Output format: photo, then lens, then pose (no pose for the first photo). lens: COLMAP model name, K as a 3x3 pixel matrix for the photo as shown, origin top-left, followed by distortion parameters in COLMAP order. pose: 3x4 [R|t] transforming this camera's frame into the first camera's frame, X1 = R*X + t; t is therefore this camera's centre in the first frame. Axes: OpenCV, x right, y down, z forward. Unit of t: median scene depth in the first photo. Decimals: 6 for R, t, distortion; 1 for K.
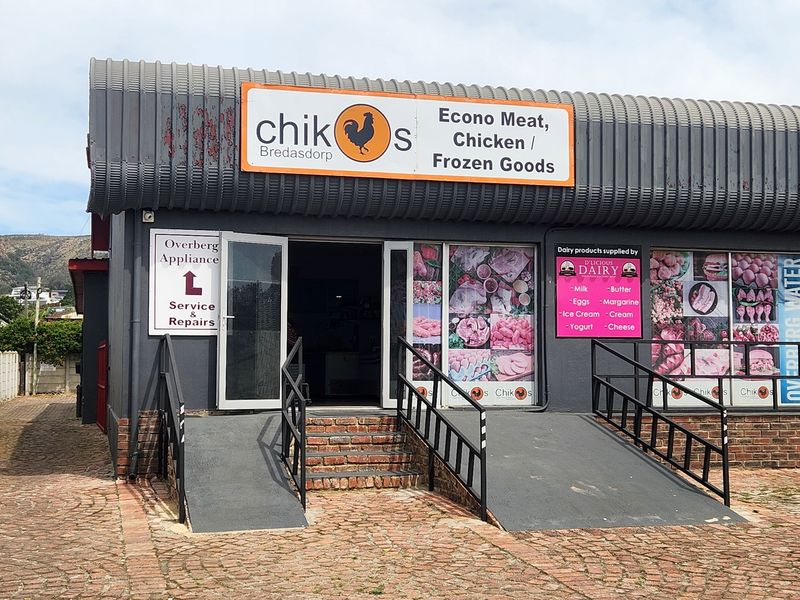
lens RADIAL K [[736.9, 0, 399.9], [0, 736.9, 299.4], [0, 0, 1]] dist [0.044398, 0.000000]
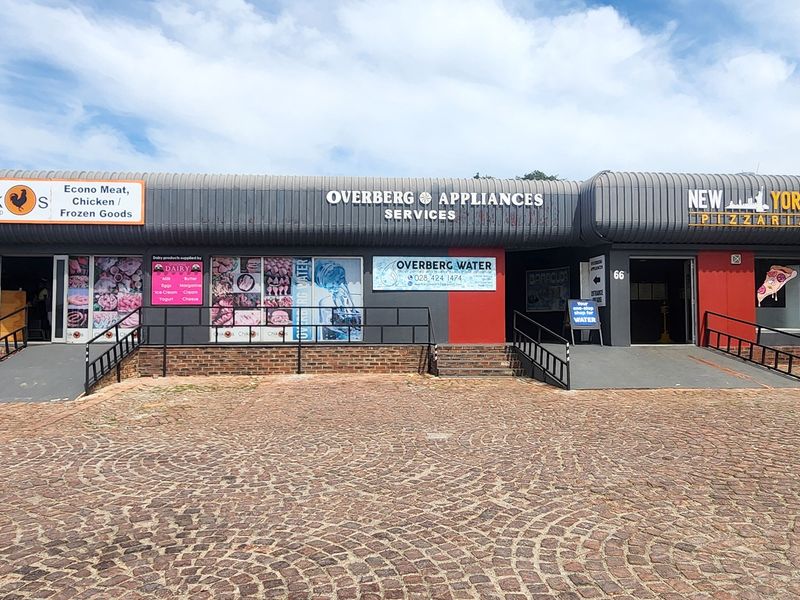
lens RADIAL K [[438.5, 0, 400.8], [0, 438.5, 285.4], [0, 0, 1]] dist [0.002752, -0.000131]
pose [[0.993757, -0.011381, -0.110987, 0.958095], [0.013059, 0.999811, 0.014398, -0.005683], [0.110802, -0.015757, 0.993718, -0.029241]]
